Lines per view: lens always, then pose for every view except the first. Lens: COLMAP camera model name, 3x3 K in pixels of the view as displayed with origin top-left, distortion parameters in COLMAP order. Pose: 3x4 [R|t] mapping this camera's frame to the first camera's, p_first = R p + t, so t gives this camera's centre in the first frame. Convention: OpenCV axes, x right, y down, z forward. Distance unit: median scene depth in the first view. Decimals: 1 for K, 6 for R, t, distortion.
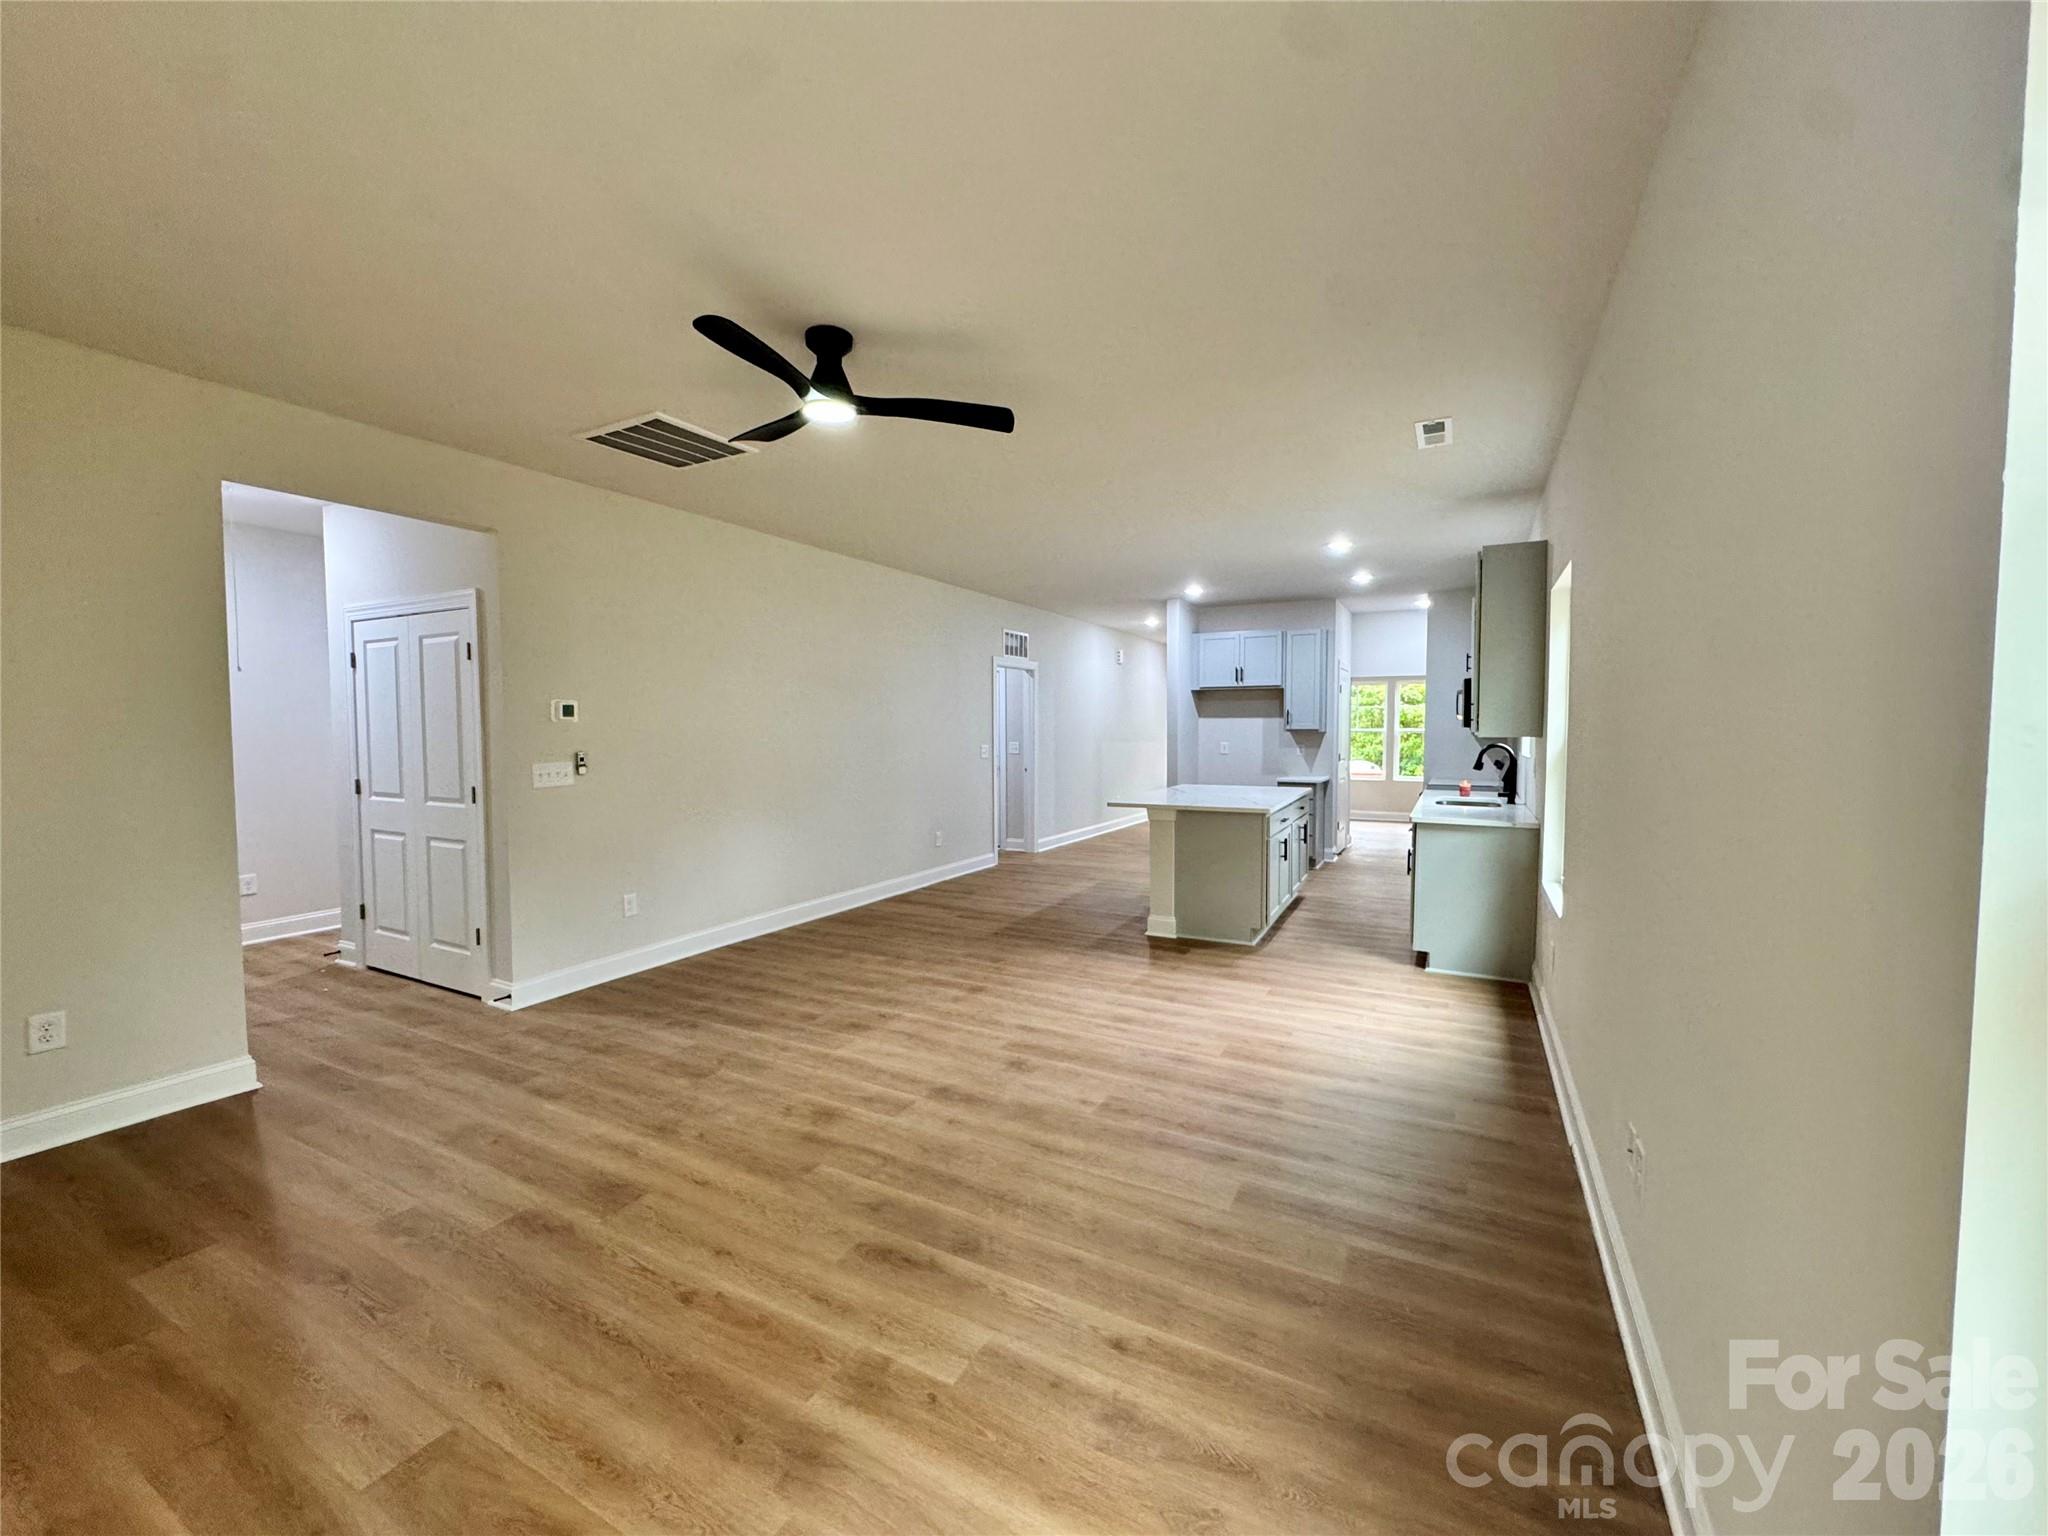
lens RADIAL K [[819.7, 0, 1027.2], [0, 819.7, 758.7], [0, 0, 1]] dist [-0.003497, -0.000281]
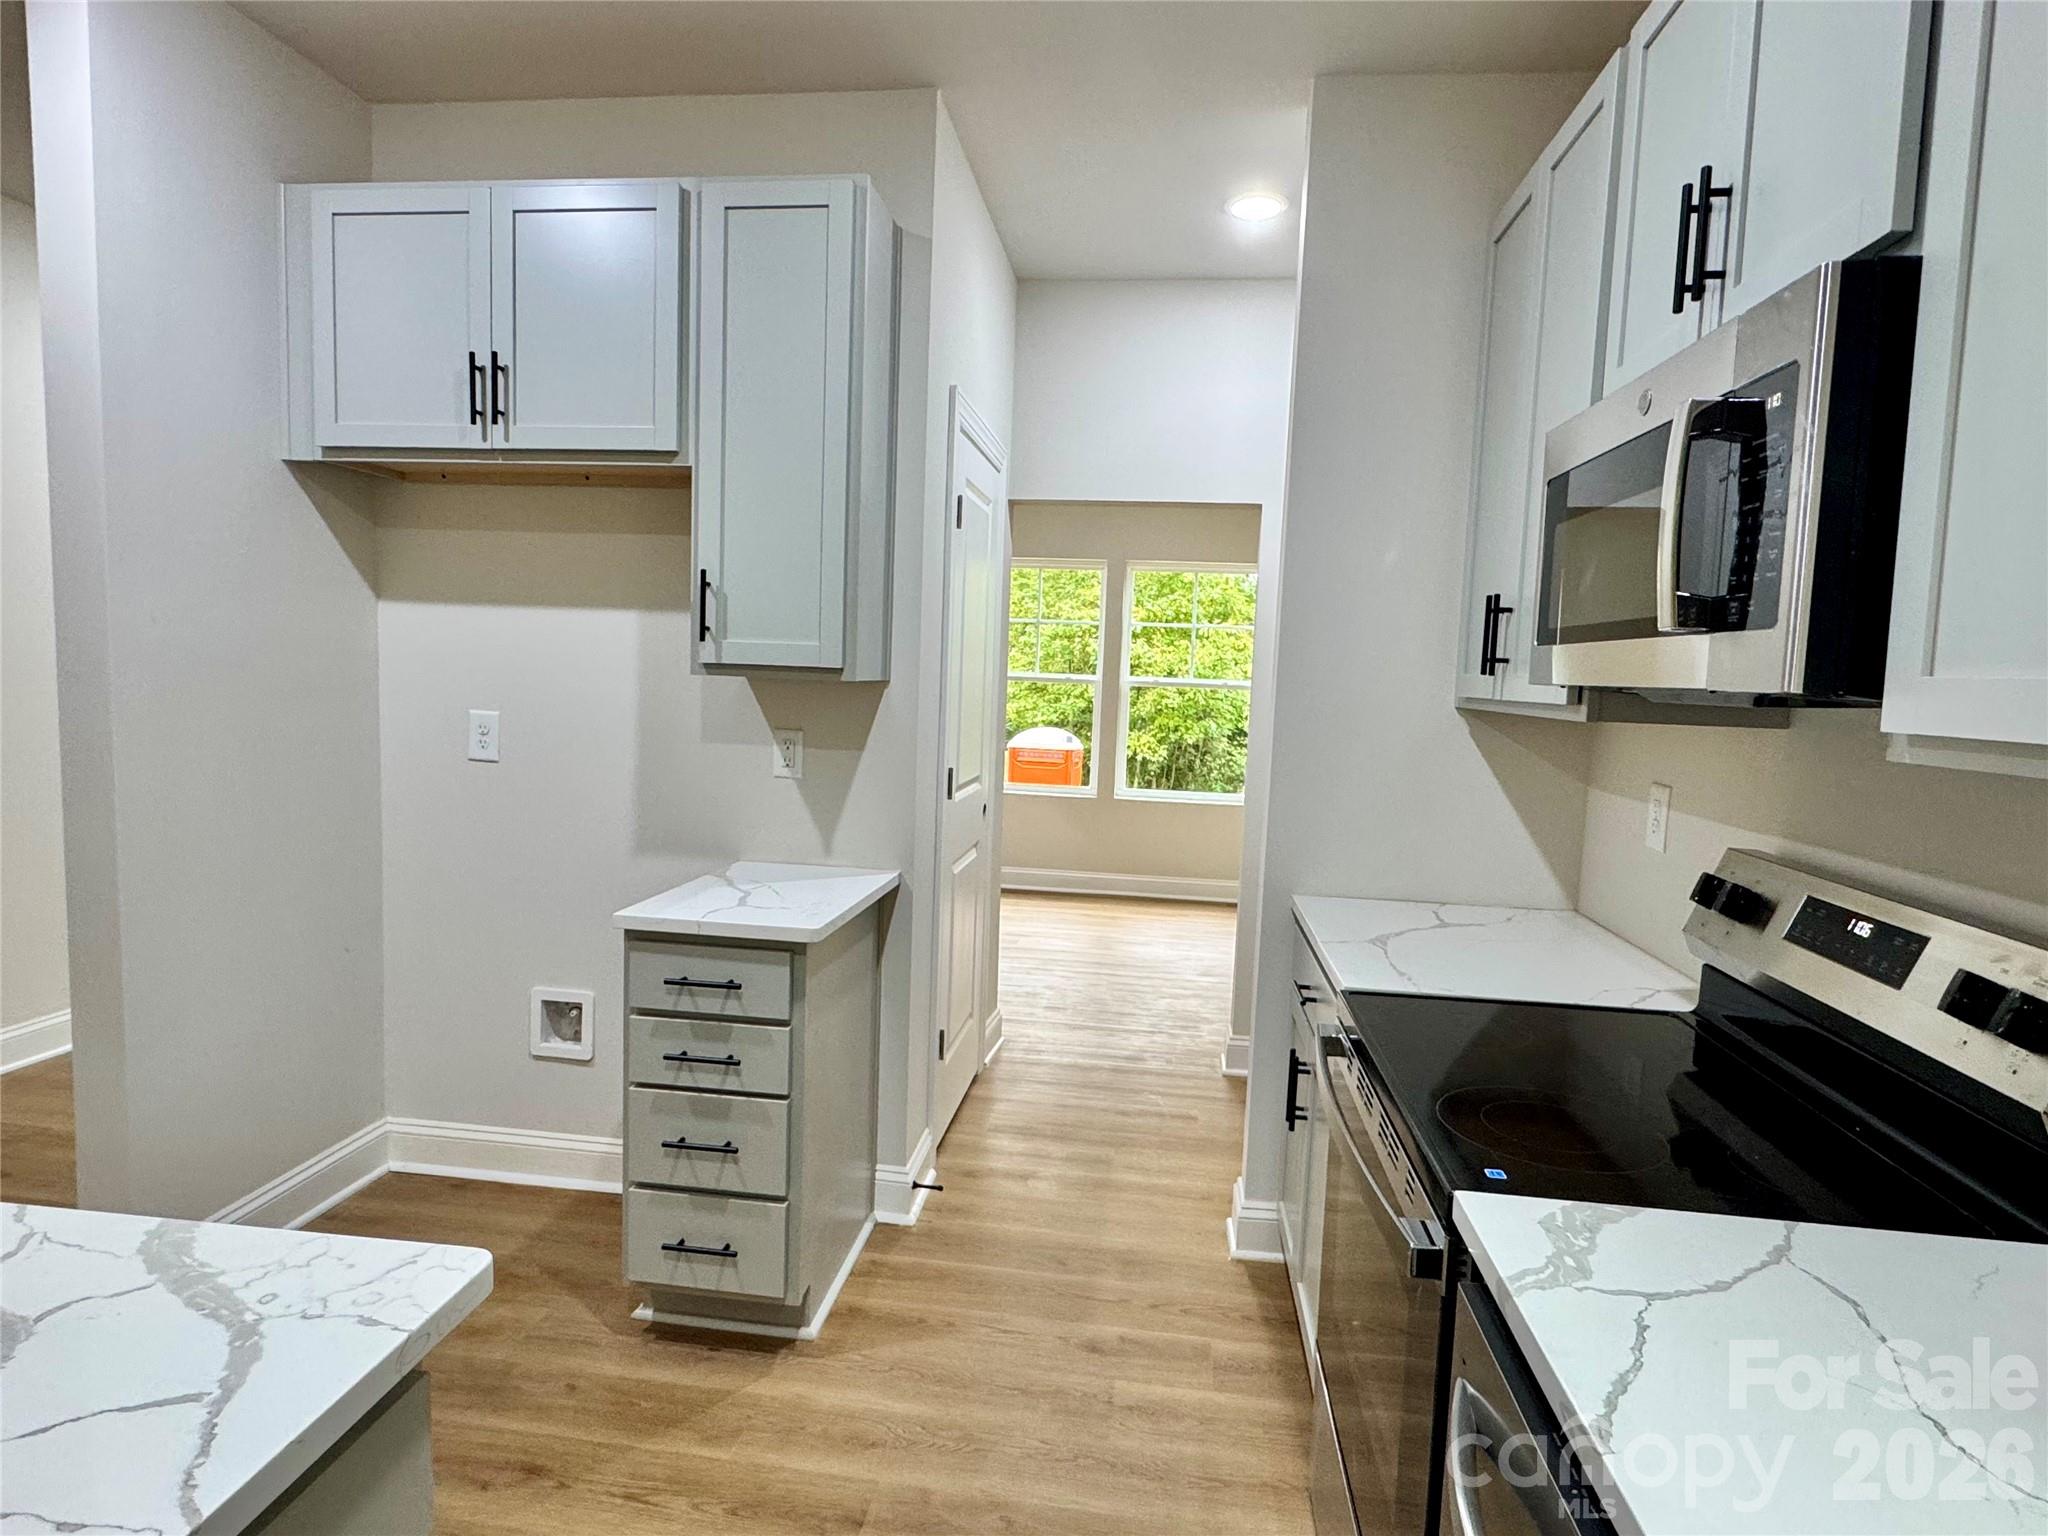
lens RADIAL K [[1125.2, 0, 1020.8], [0, 1125.2, 773.6], [0, 0, 1]] dist [-0.004251, 0.001251]
pose [[0.936948, 0.004808, 0.349435, 0.585767], [-0.026066, 0.998081, 0.056160, -0.052118], [-0.348494, -0.061727, 0.935276, 1.396078]]
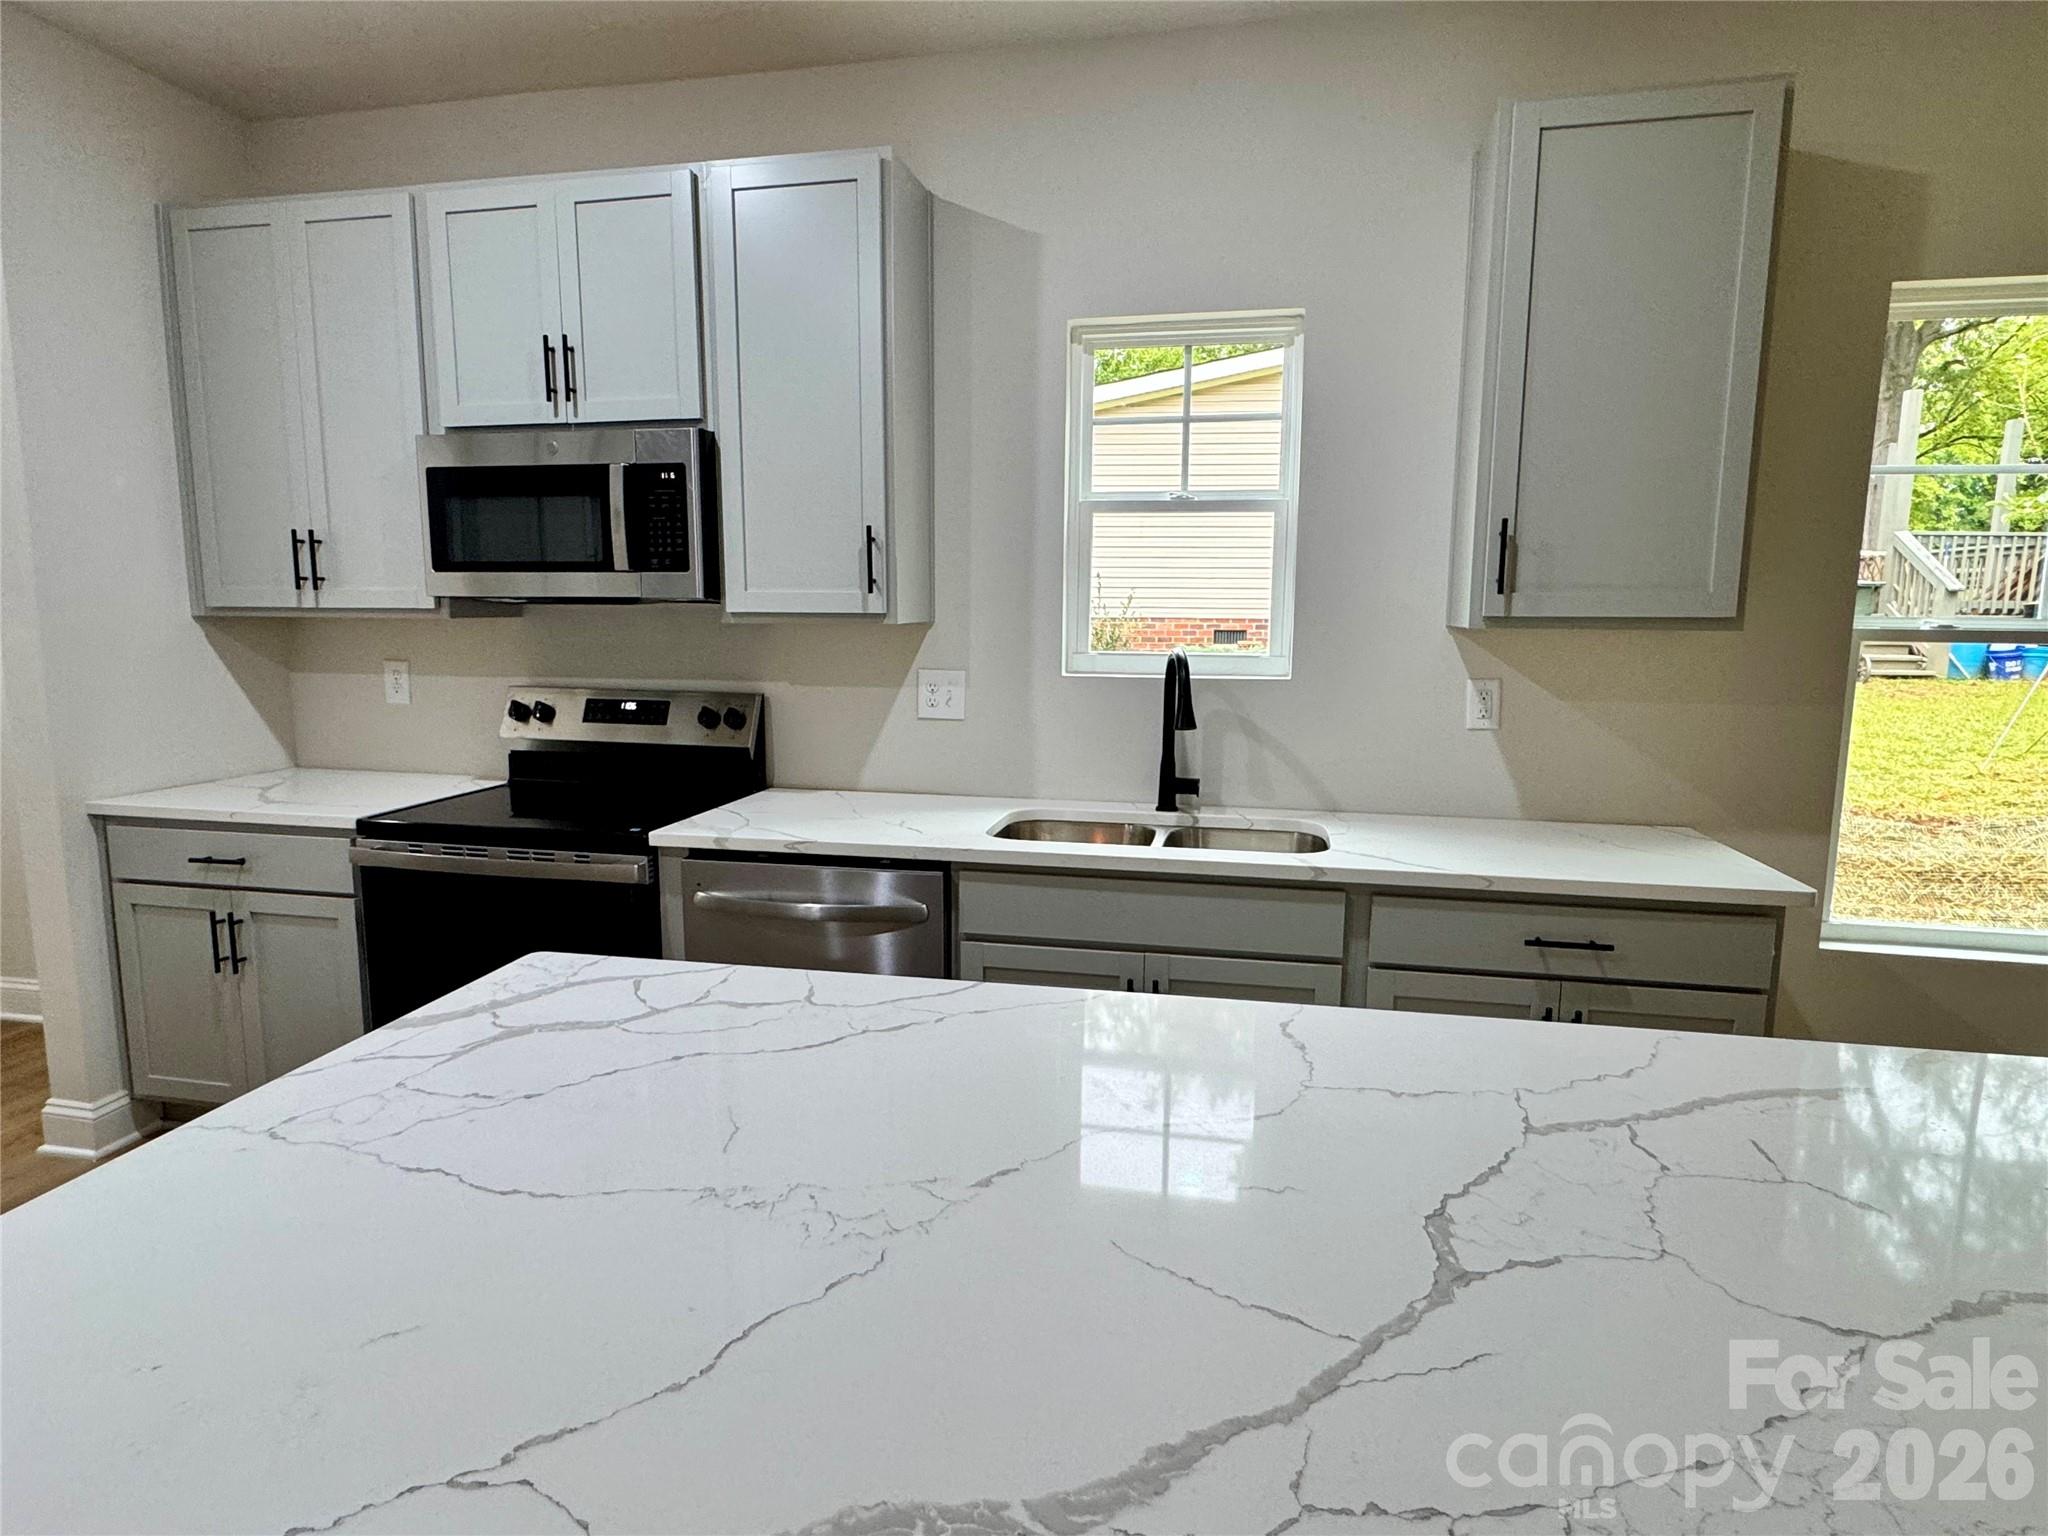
lens RADIAL K [[1125.2, 0, 1017.5], [0, 1125.2, 763.3], [0, 0, 1]] dist [-0.004251, 0.001251]
pose [[-0.273773, -0.132644, 0.952604, 0.170540], [0.029699, 0.988806, 0.146221, -0.055826], [-0.961336, 0.068323, -0.266769, 1.574603]]
